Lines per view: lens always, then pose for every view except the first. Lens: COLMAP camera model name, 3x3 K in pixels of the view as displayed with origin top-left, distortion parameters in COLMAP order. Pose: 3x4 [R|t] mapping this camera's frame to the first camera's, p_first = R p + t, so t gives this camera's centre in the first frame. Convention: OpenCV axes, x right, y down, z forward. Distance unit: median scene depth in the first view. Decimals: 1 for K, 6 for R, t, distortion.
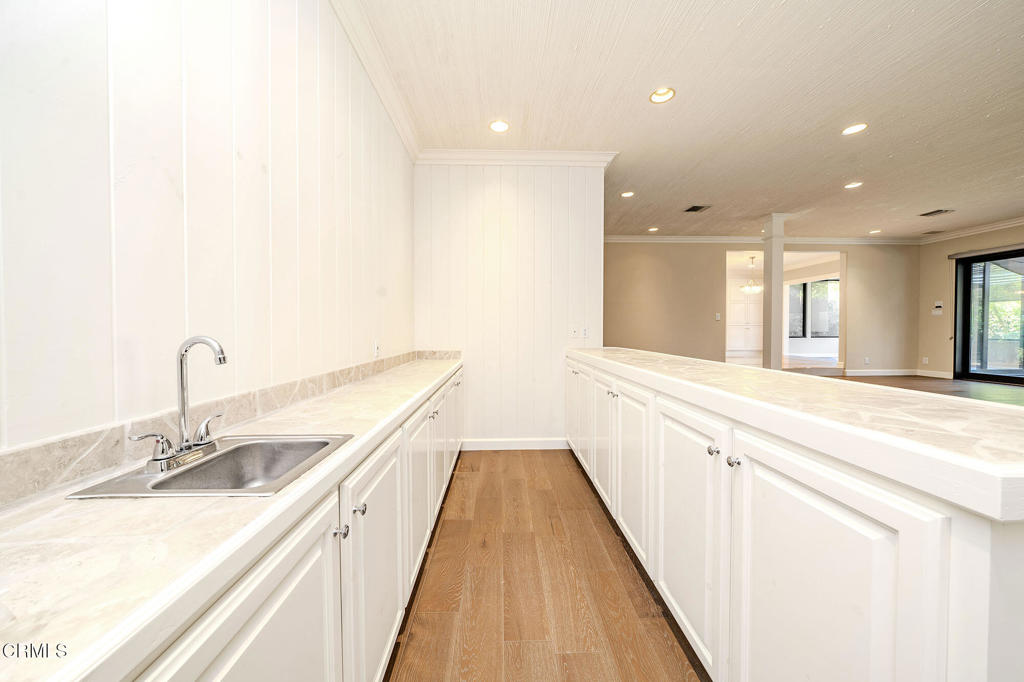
lens RADIAL K [[345.5, 0, 511.3], [0, 345.5, 334.0], [0, 0, 1]] dist [0.000325, 0.000026]
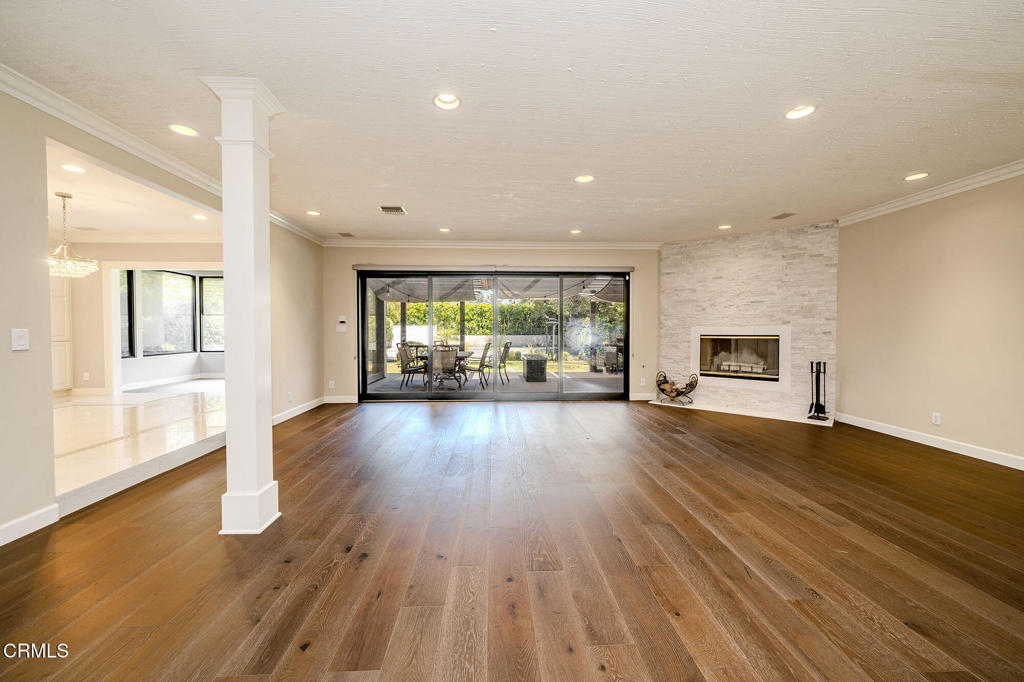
lens RADIAL K [[383.0, 0, 509.3], [0, 383.0, 335.4], [0, 0, 1]] dist [0.009603, -0.000027]
pose [[-0.024238, -0.015701, 0.999583, 0.256277], [0.018157, 0.999705, 0.016143, -0.053117], [-0.999541, 0.018541, -0.023946, 0.603928]]
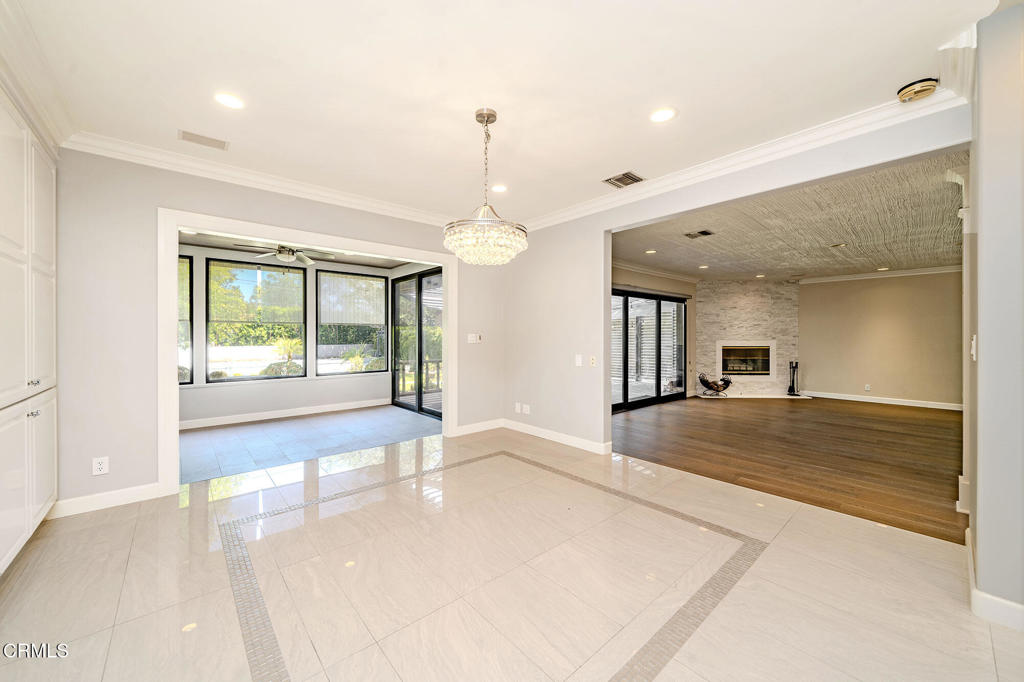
lens RADIAL K [[383.0, 0, 509.3], [0, 383.0, 335.4], [0, 0, 1]] dist [0.009603, -0.000027]
pose [[-0.633168, 0.000584, 0.774014, 0.720677], [0.016554, 0.999781, 0.012787, -0.113385], [-0.773837, 0.020910, -0.633039, 1.840264]]
